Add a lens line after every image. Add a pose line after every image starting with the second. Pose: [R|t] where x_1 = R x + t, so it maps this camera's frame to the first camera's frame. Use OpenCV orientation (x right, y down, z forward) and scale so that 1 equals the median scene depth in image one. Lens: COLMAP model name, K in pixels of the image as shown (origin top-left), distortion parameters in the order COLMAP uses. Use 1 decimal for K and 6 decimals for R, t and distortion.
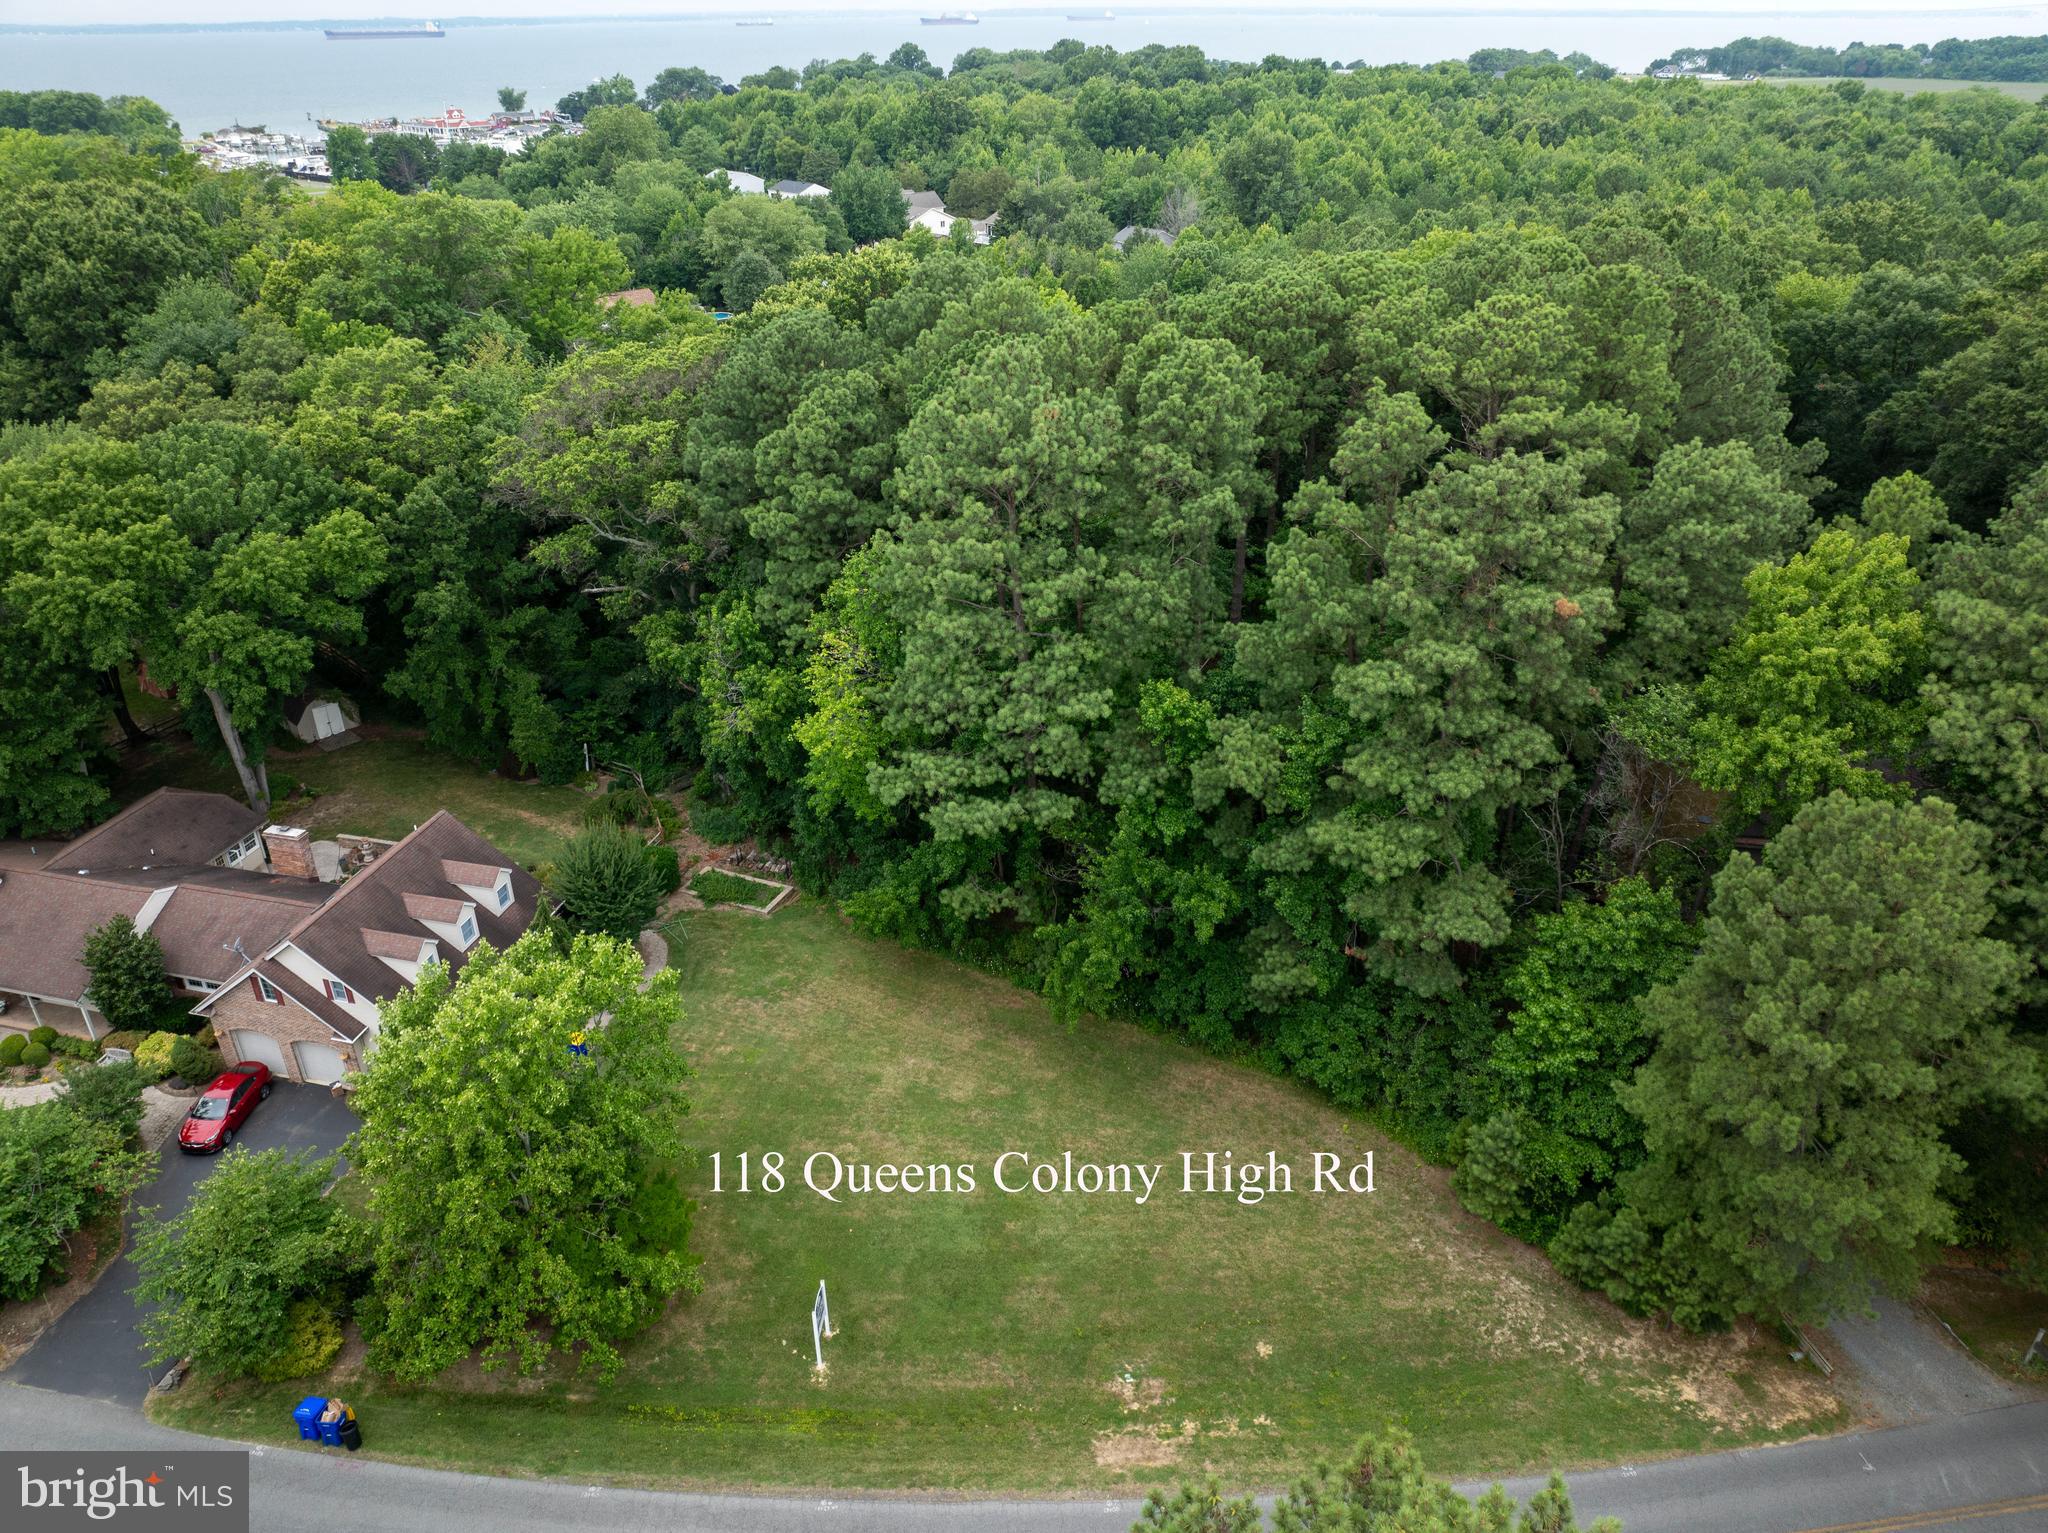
lens RADIAL K [[1444.7, 0, 1024.0], [0, 1444.7, 766.5], [0, 0, 1]] dist [-0.059740, 0.030374]
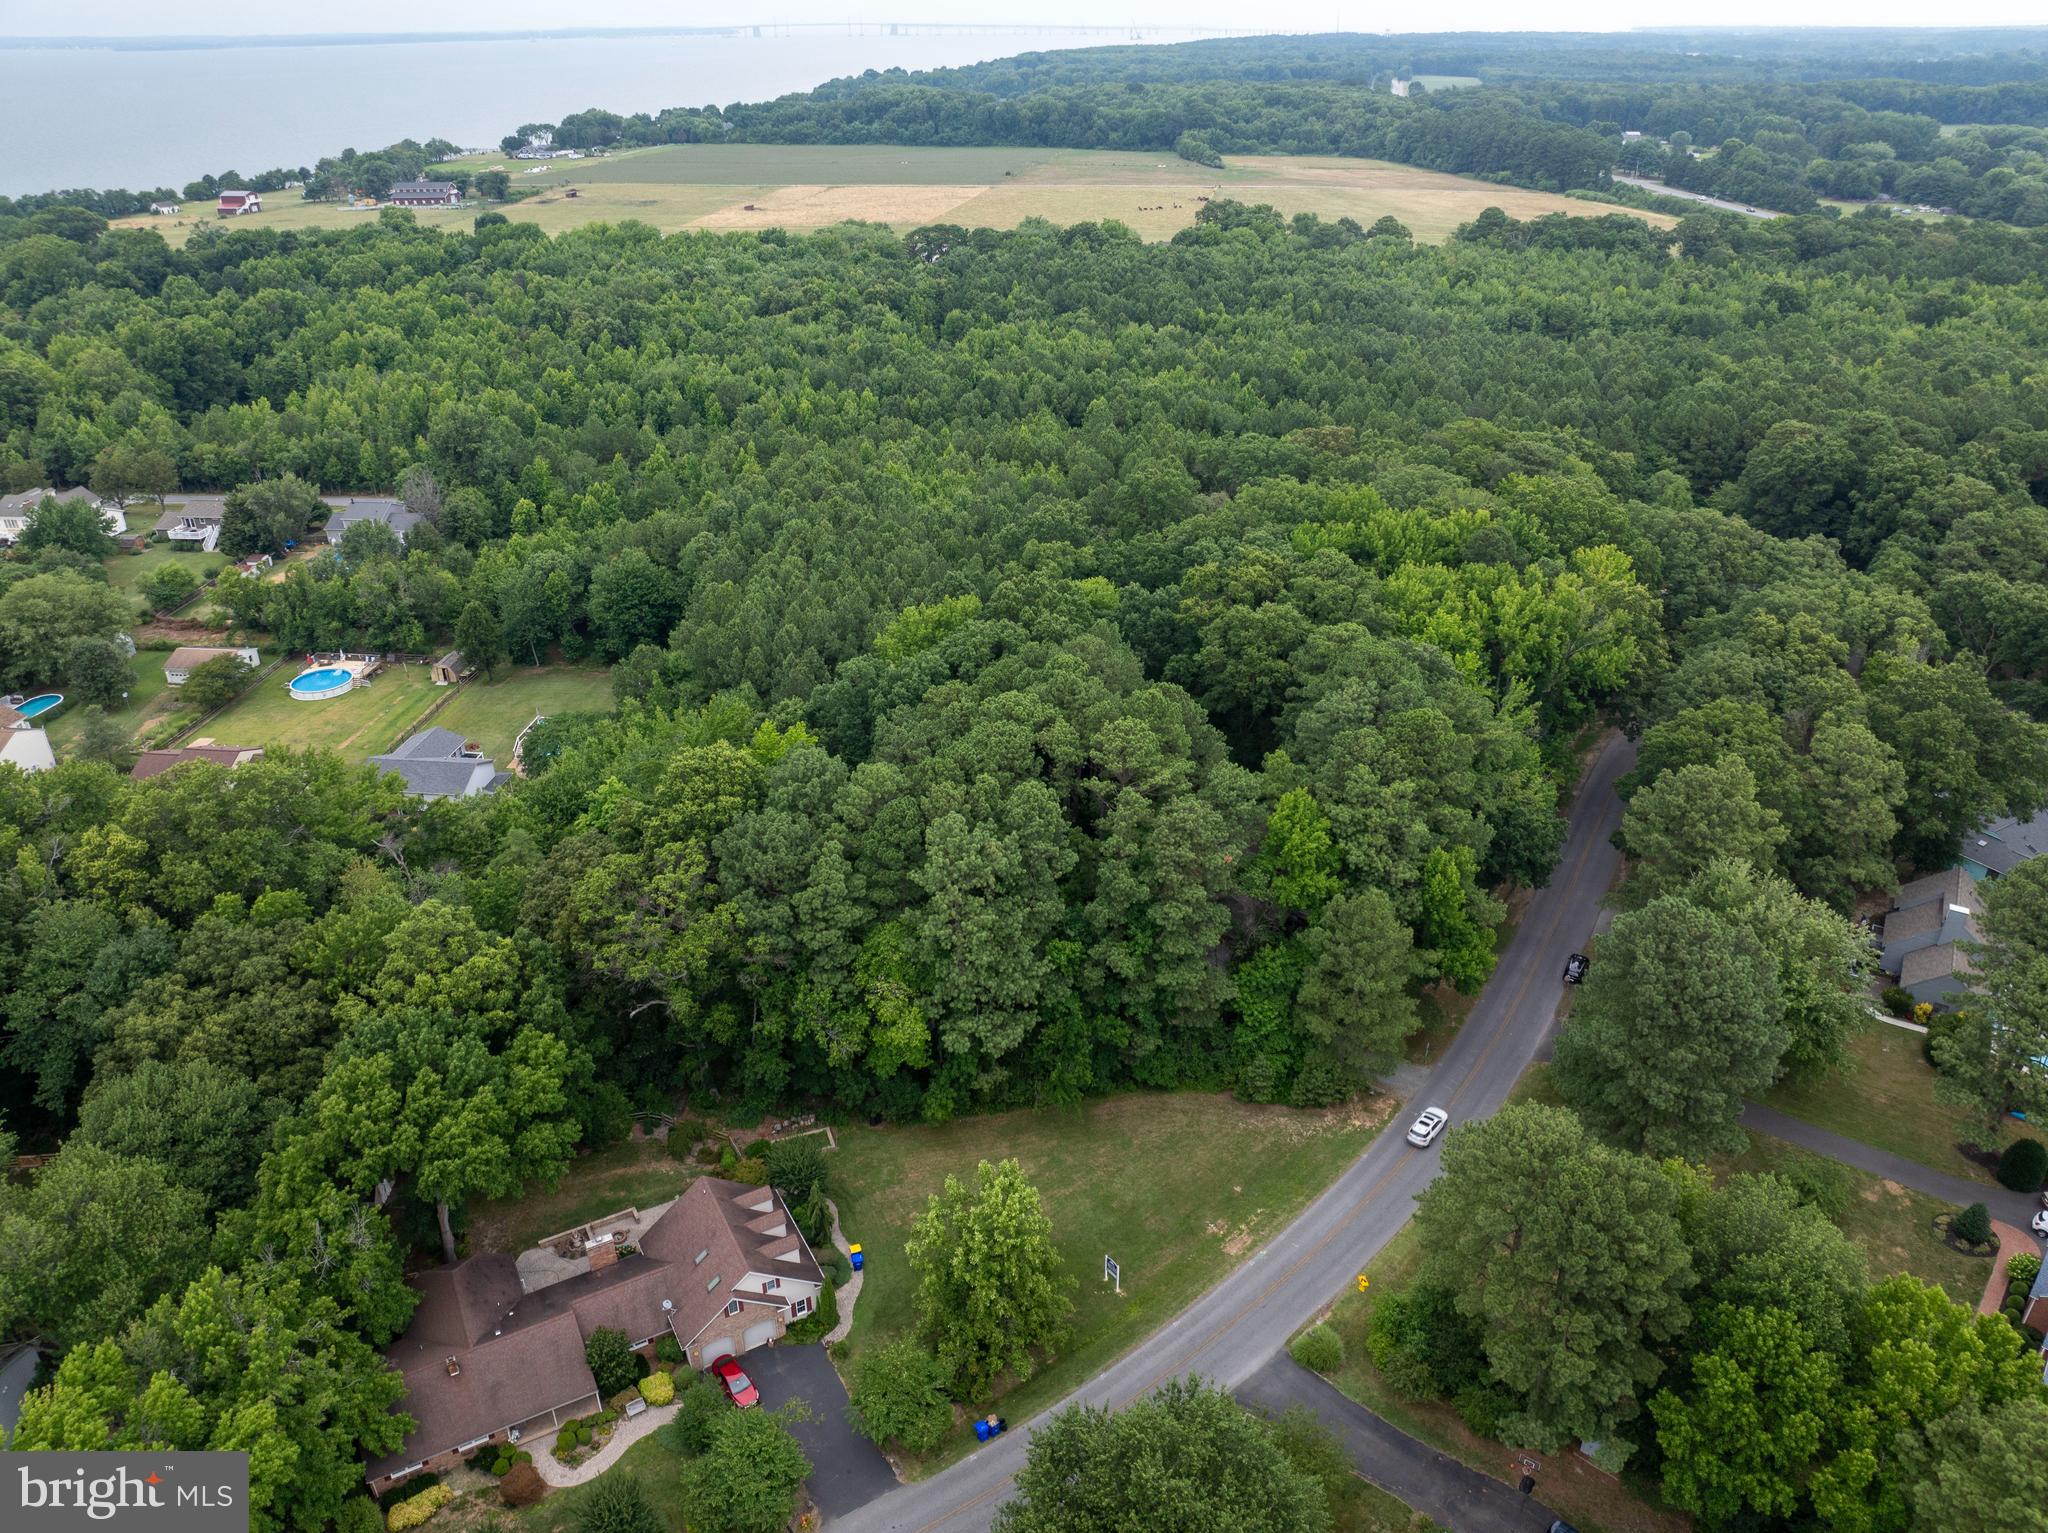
lens RADIAL K [[1442.5, 0, 1029.4], [0, 1442.5, 768.5], [0, 0, 1]] dist [-0.044143, 0.002555]
pose [[0.732559, -0.314991, 0.603438, -1.124449], [0.320582, 0.941673, 0.102368, -0.526583], [-0.600486, 0.118461, 0.790812, -0.669612]]
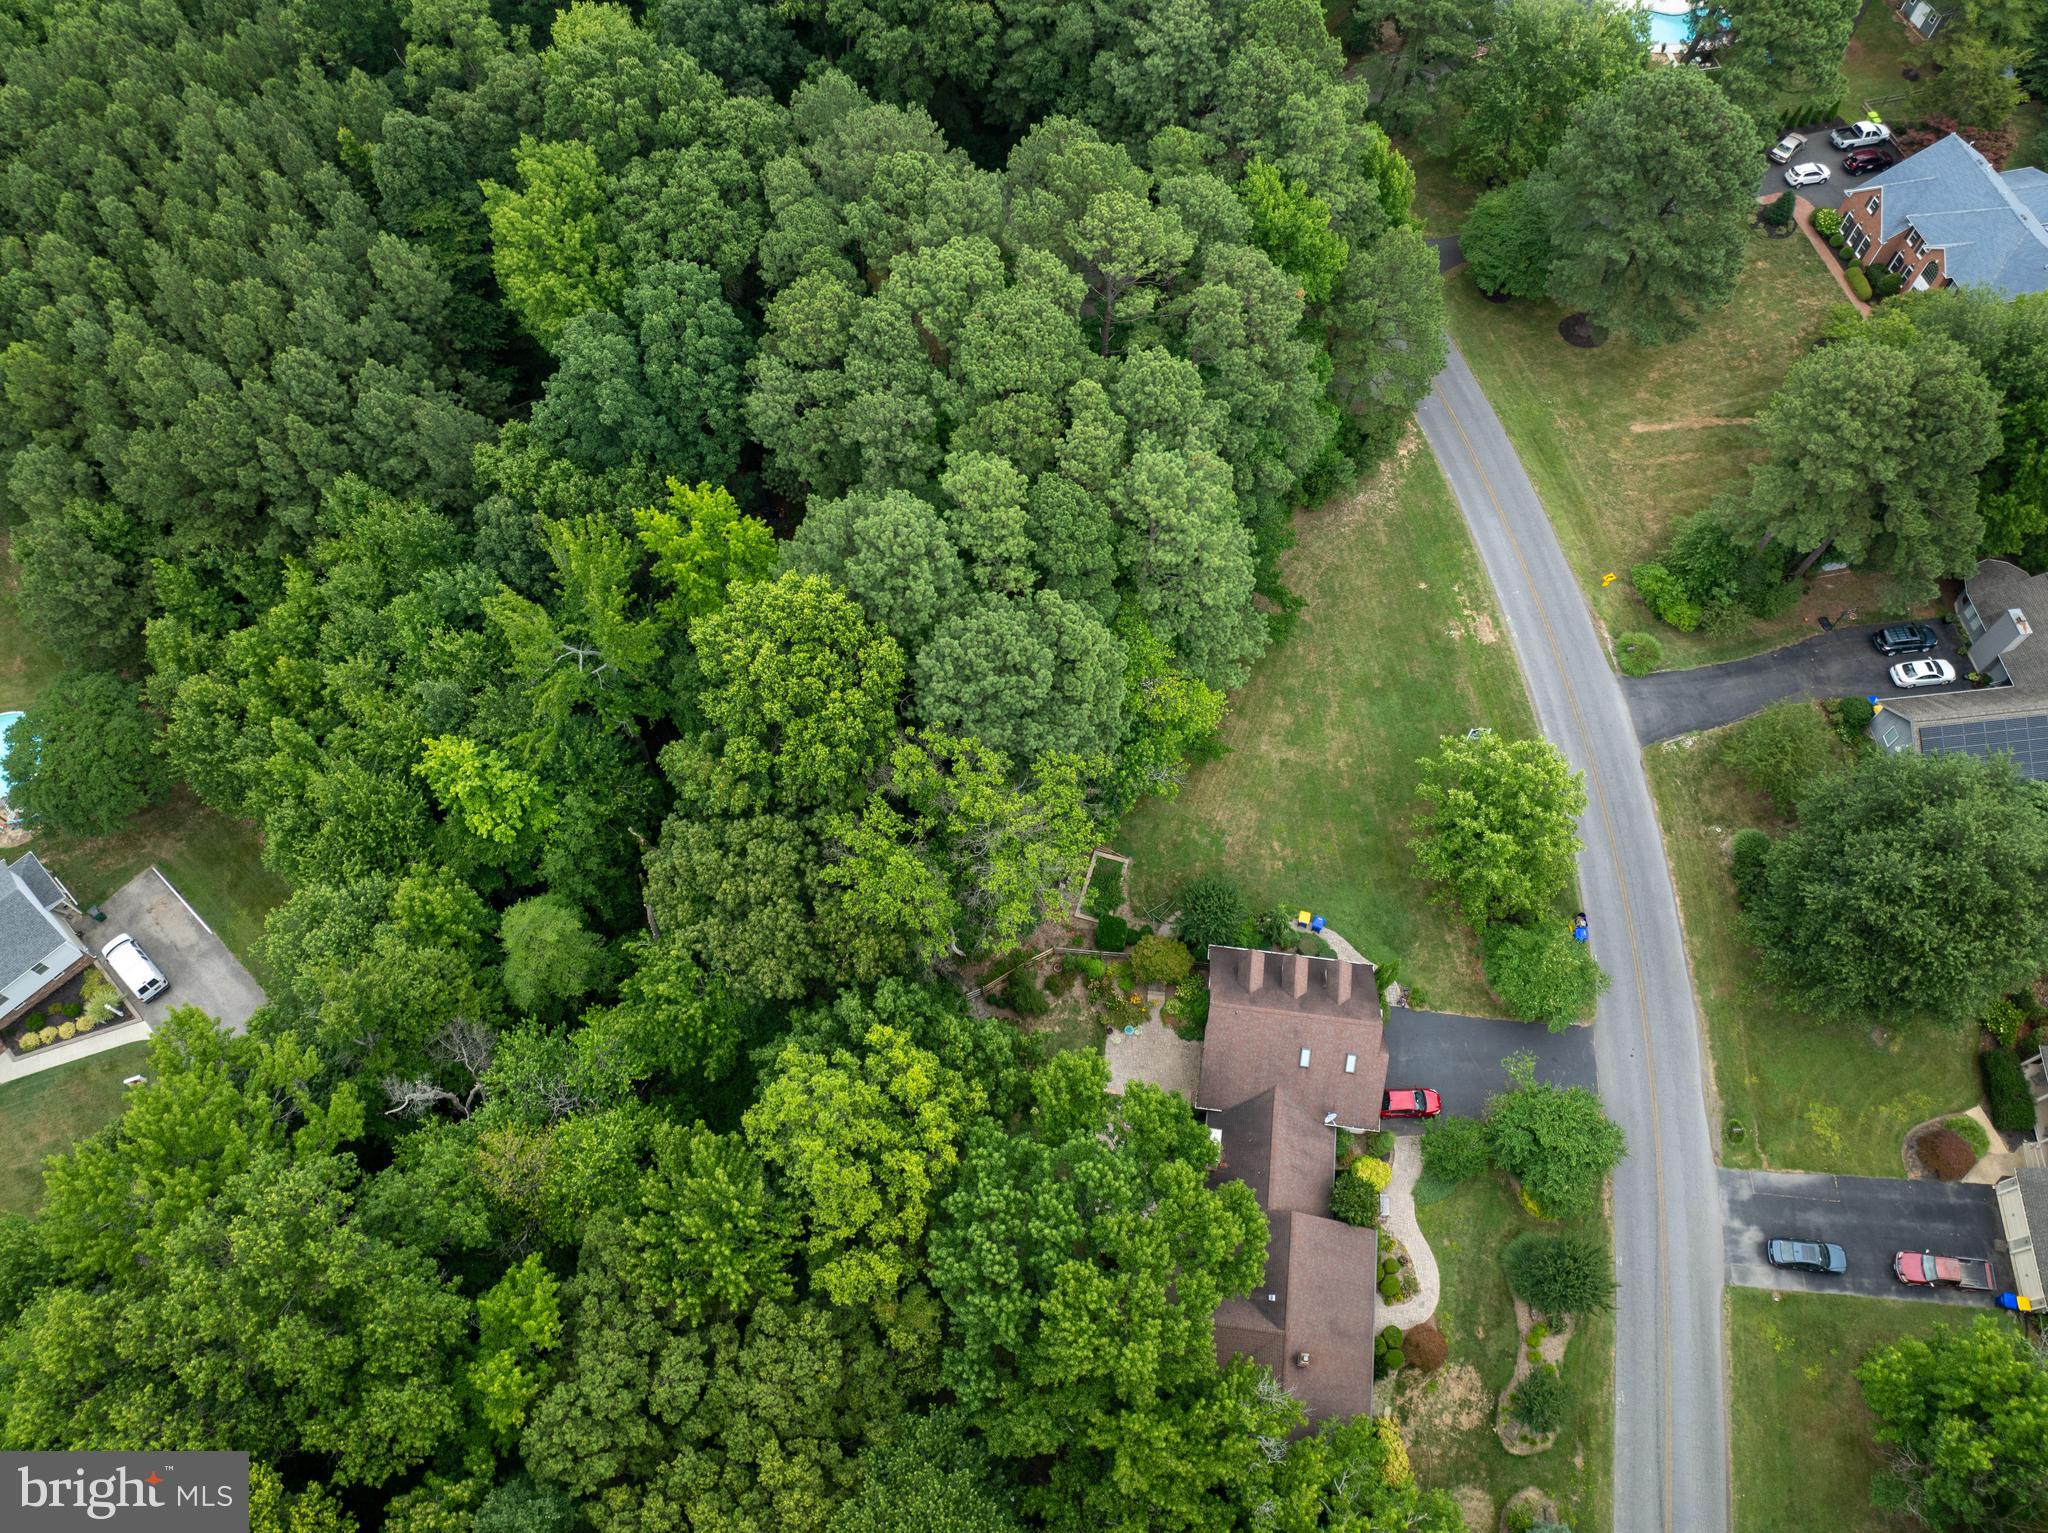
lens RADIAL K [[1437.6, 0, 1026.7], [0, 1437.6, 770.0], [0, 0, 1]] dist [-0.059980, 0.034375]
pose [[-0.110143, -0.870487, 0.479709, -0.973124], [0.475550, 0.377661, 0.794496, -1.398454], [-0.872766, 0.315634, 0.372364, 0.665716]]
